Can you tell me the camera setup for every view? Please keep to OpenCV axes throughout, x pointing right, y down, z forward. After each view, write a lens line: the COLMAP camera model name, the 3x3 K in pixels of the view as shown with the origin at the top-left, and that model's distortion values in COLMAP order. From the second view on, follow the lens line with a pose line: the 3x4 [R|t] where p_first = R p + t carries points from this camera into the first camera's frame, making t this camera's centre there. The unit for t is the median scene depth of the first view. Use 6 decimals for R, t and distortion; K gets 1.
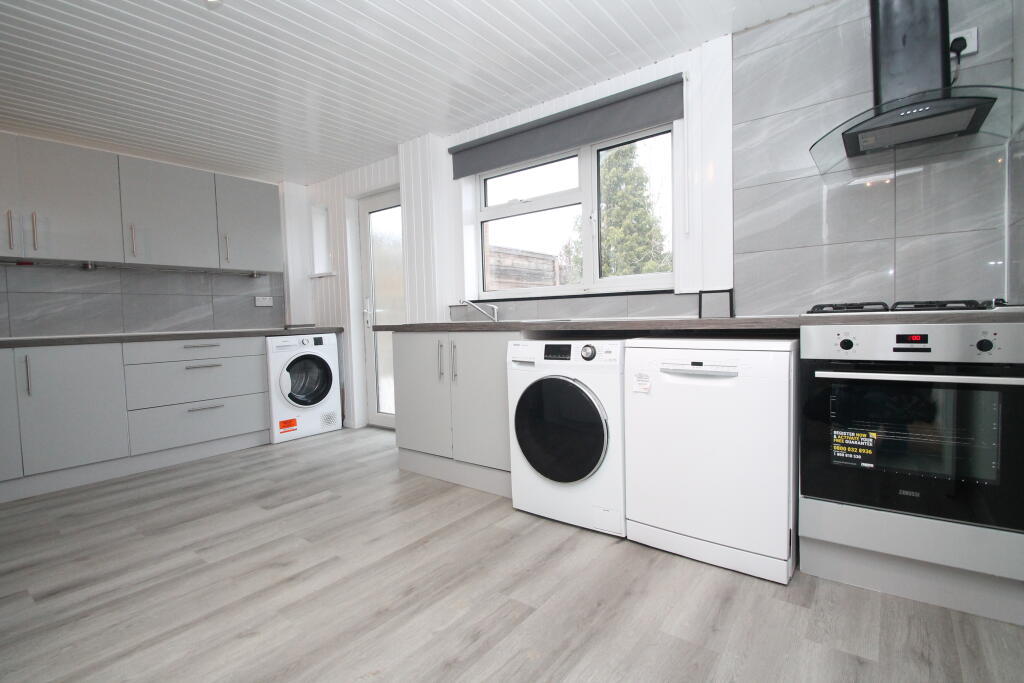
lens RADIAL K [[487.5, 0, 512.0], [0, 487.5, 341.5], [0, 0, 1]] dist [-0.000326, -0.000101]
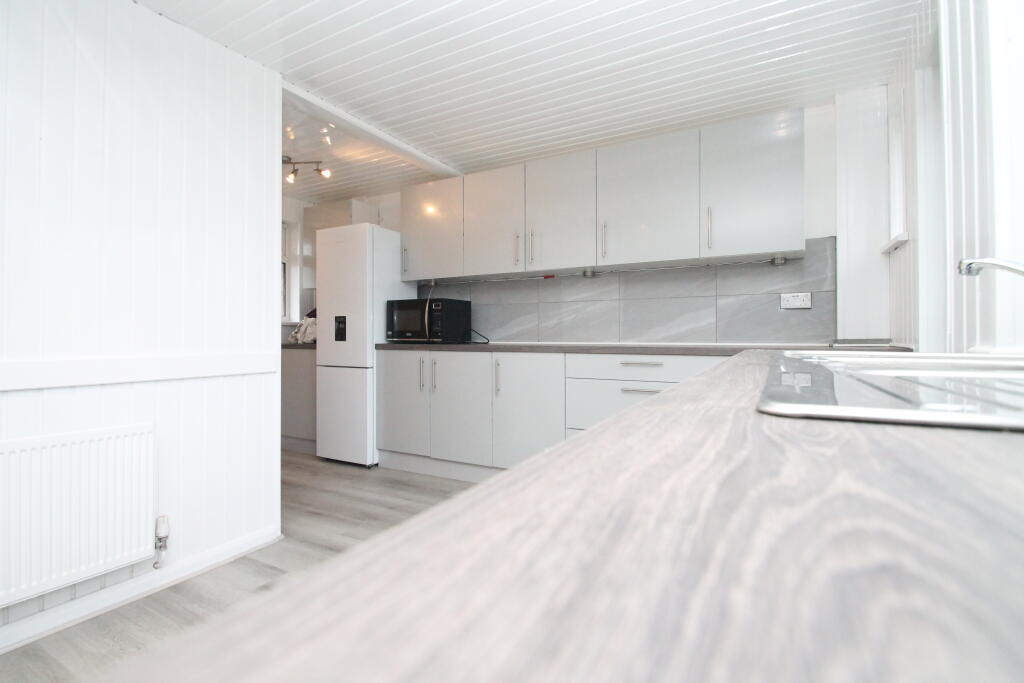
lens RADIAL K [[469.4, 0, 512.0], [0, 469.4, 341.5], [0, 0, 1]] dist [0.000358, 0.000014]
pose [[0.147340, 0.037218, -0.988385, 0.049182], [-0.052278, 0.998188, 0.029794, -0.037566], [0.987703, 0.047281, 0.149018, 0.722654]]
